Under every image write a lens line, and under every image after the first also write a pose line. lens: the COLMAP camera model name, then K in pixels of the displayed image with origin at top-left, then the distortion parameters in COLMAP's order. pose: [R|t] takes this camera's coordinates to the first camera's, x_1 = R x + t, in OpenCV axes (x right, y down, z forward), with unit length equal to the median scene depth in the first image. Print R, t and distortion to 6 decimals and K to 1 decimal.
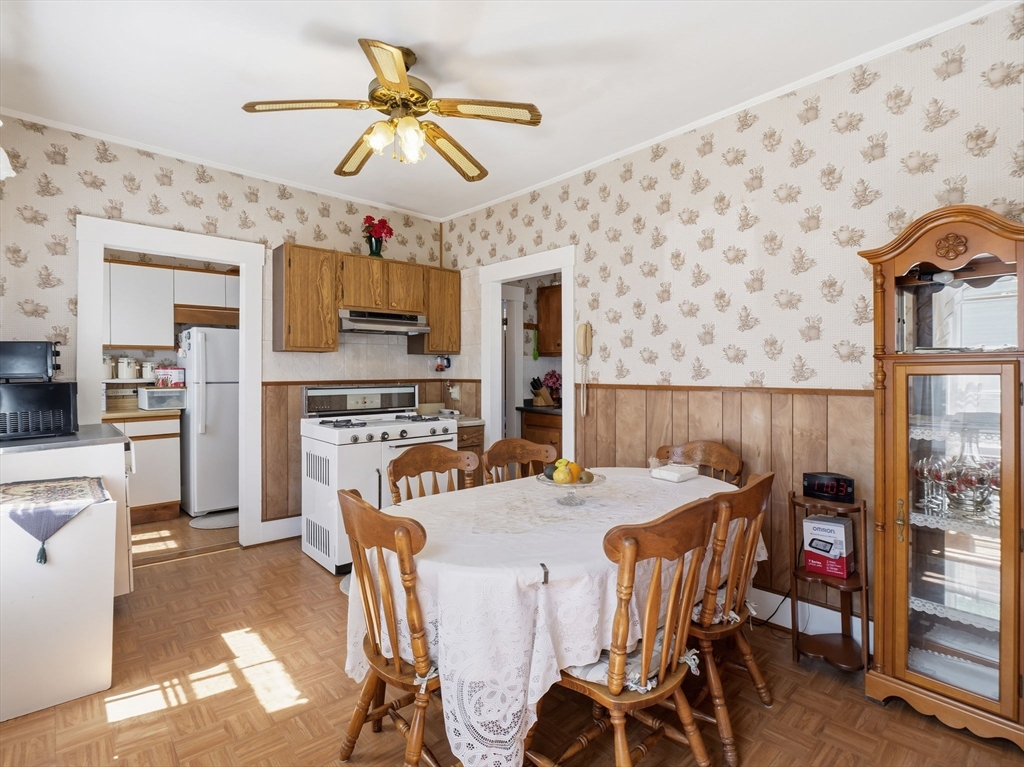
lens RADIAL K [[504.9, 0, 505.5], [0, 504.9, 372.6], [0, 0, 1]] dist [-0.000898, -0.000514]
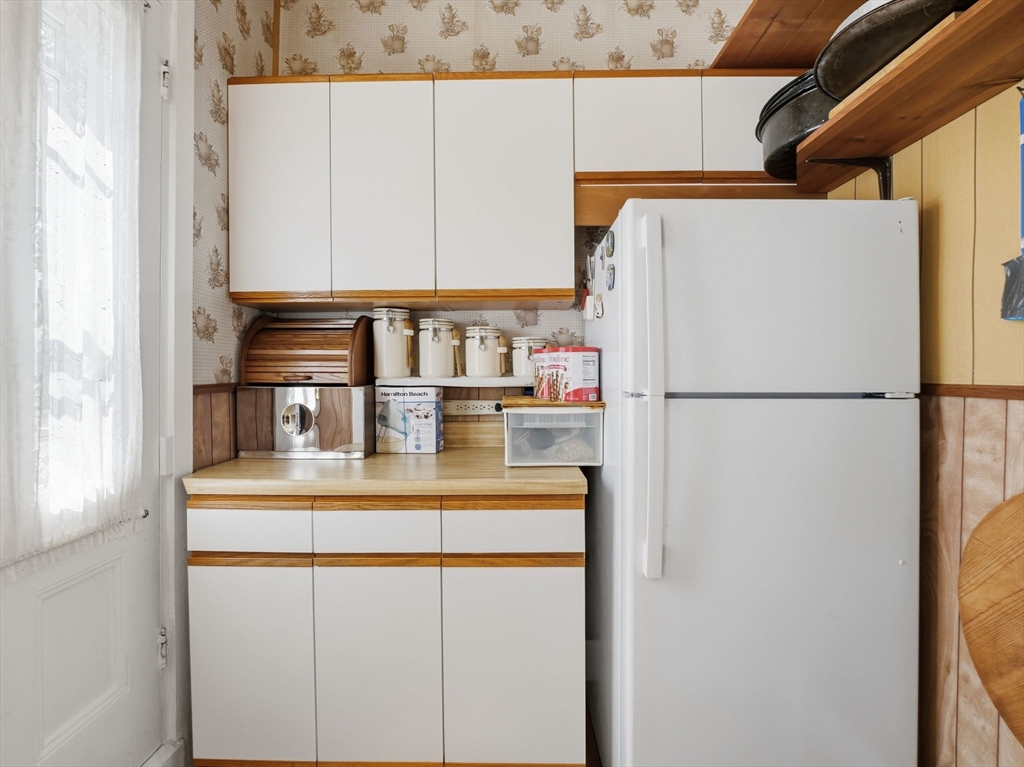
lens RADIAL K [[504.9, 0, 505.5], [0, 504.9, 372.6], [0, 0, 1]] dist [-0.000898, -0.000514]
pose [[0.728386, 0.008894, -0.685110, -0.447461], [-0.003147, 0.999949, 0.009635, 0.004753], [0.685160, -0.004862, 0.728376, 0.706779]]
